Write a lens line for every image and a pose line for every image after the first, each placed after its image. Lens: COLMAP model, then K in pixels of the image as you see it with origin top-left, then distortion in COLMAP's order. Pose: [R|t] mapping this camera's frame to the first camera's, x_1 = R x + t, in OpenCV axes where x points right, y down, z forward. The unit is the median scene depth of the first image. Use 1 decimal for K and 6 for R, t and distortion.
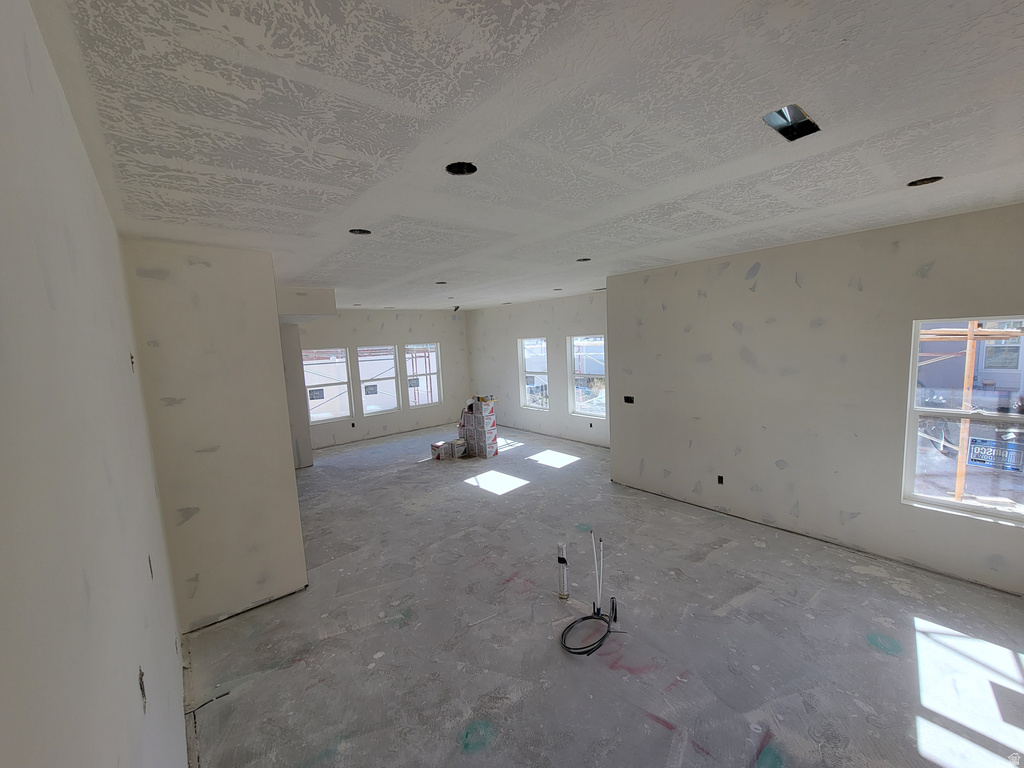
lens RADIAL K [[412.6, 0, 516.5], [0, 412.6, 385.3], [0, 0, 1]] dist [-0.002520, 0.000046]
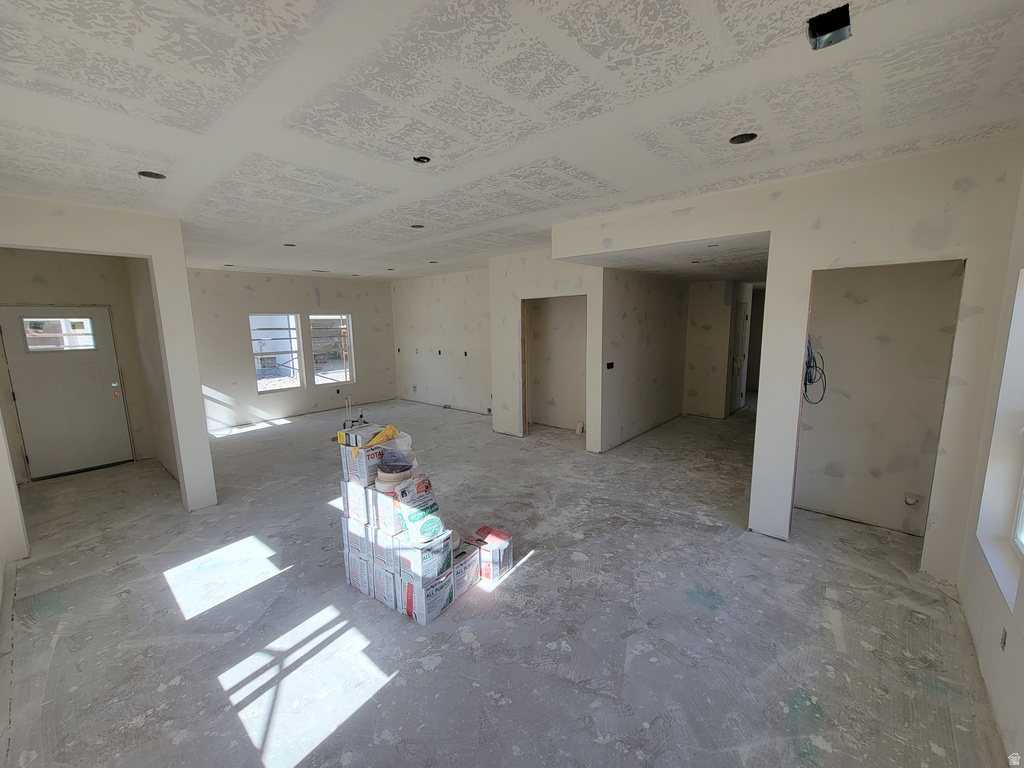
lens RADIAL K [[412.6, 0, 513.6], [0, 412.6, 384.4], [0, 0, 1]] dist [-0.002520, 0.000046]
pose [[-0.985643, 0.088207, -0.143968, -0.285382], [0.047609, 0.963280, 0.264244, -0.197077], [0.161990, 0.253596, -0.953650, 2.375535]]
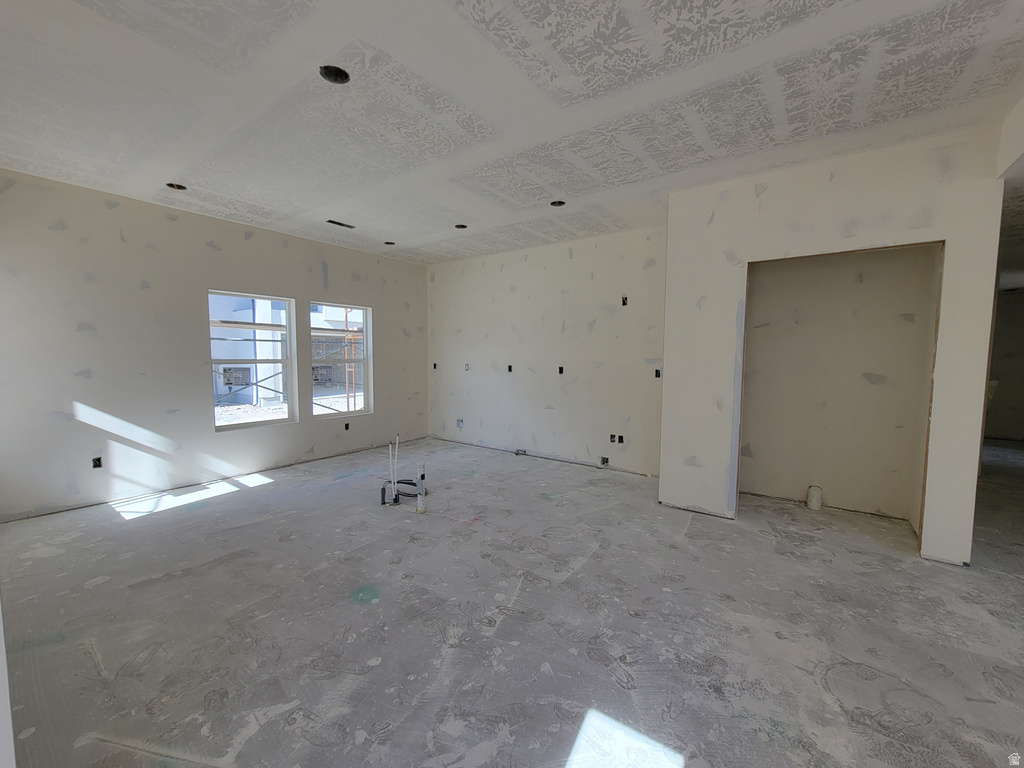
lens RADIAL K [[412.6, 0, 511.0], [0, 412.6, 385.9], [0, 0, 1]] dist [-0.002520, 0.000046]
pose [[-0.970977, 0.059128, -0.231747, 0.090212], [0.013546, 0.980999, 0.193538, -0.025445], [0.238787, 0.184781, -0.953329, 1.591428]]
